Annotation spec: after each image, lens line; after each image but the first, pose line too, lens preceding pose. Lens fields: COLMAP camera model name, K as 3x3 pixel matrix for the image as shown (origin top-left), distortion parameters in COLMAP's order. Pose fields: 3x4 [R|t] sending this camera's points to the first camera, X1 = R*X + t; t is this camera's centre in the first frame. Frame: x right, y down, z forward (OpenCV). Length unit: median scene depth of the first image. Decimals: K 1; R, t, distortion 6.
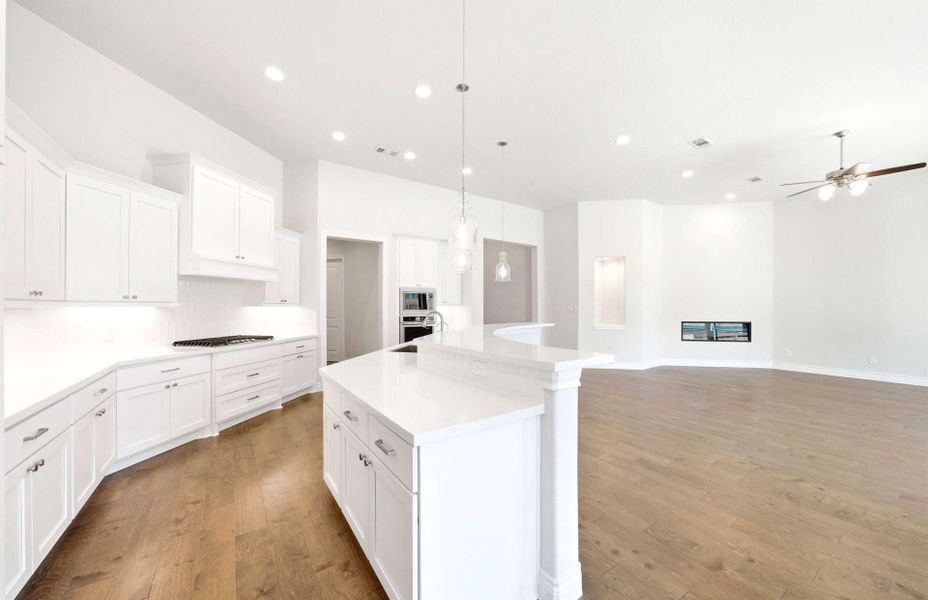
lens RADIAL K [[338.4, 0, 463.8], [0, 338.4, 304.3], [0, 0, 1]] dist [-0.001372, 0.001150]
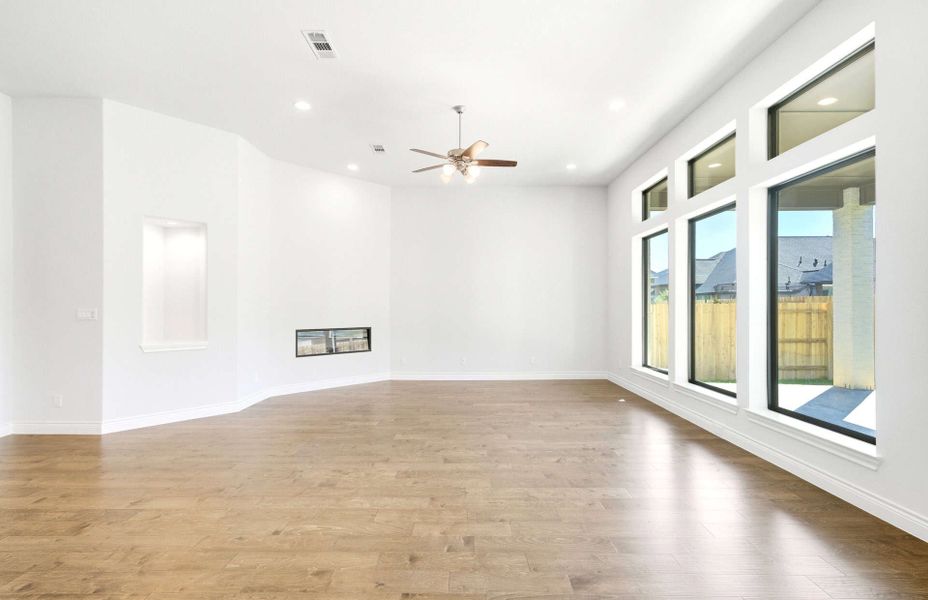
lens RADIAL K [[412.5, 0, 459.9], [0, 412.5, 304.0], [0, 0, 1]] dist [-0.003237, 0.000791]
pose [[0.588031, 0.005160, 0.808822, 0.242126], [0.000290, 0.999978, -0.006590, 0.003087], [-0.808839, 0.004110, 0.588016, 0.351267]]
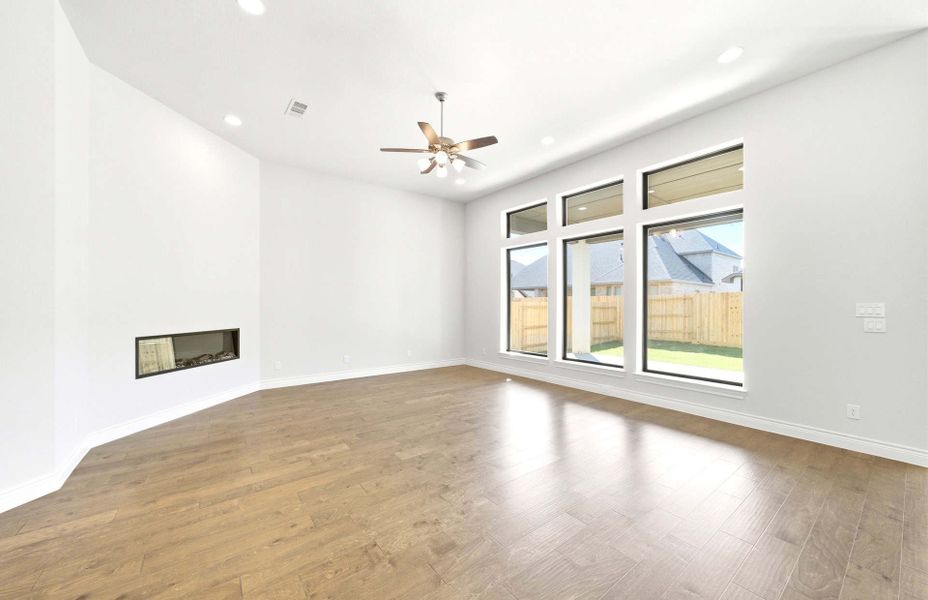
lens RADIAL K [[338.4, 0, 458.6], [0, 338.4, 305.7], [0, 0, 1]] dist [-0.001372, 0.001150]
pose [[-0.031611, 0.001742, 0.999499, 0.262174], [-0.002946, 0.999994, -0.001836, 0.009687], [-0.999496, -0.003003, -0.031605, 0.912161]]
